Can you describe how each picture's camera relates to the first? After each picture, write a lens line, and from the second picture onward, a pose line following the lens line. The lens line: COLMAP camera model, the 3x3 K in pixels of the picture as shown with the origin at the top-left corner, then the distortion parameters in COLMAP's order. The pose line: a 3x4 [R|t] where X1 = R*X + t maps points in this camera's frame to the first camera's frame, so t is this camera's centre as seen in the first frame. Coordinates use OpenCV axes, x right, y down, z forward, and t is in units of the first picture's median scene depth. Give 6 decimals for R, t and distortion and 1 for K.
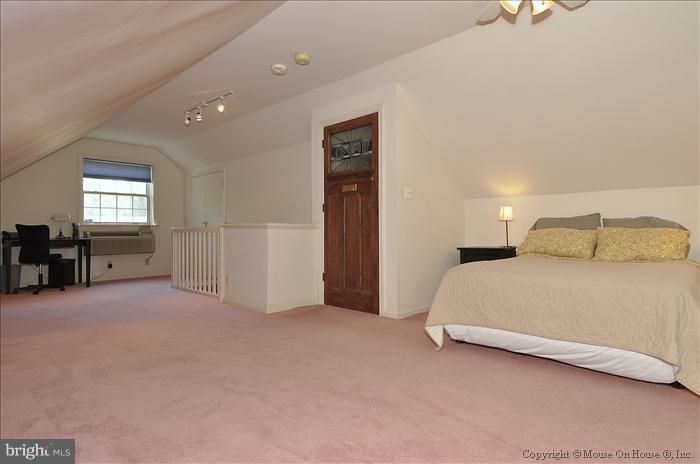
lens RADIAL K [[380.8, 0, 350.0], [0, 380.8, 232.0], [0, 0, 1]] dist [0.005389, -0.030338]
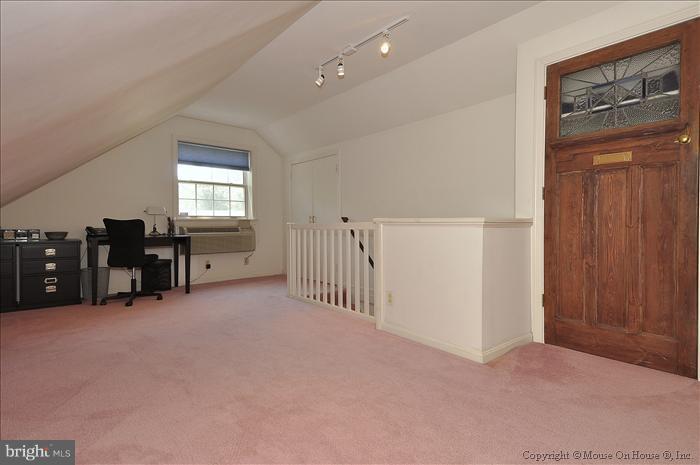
lens RADIAL K [[350.3, 0, 350.0], [0, 350.3, 232.5], [0, 0, 1]] dist [0.003264, -0.000447]
pose [[0.992855, 0.005580, -0.119198, -0.248562], [-0.003174, 0.999787, 0.020369, -0.006153], [0.119286, -0.019846, 0.992662, 0.284365]]
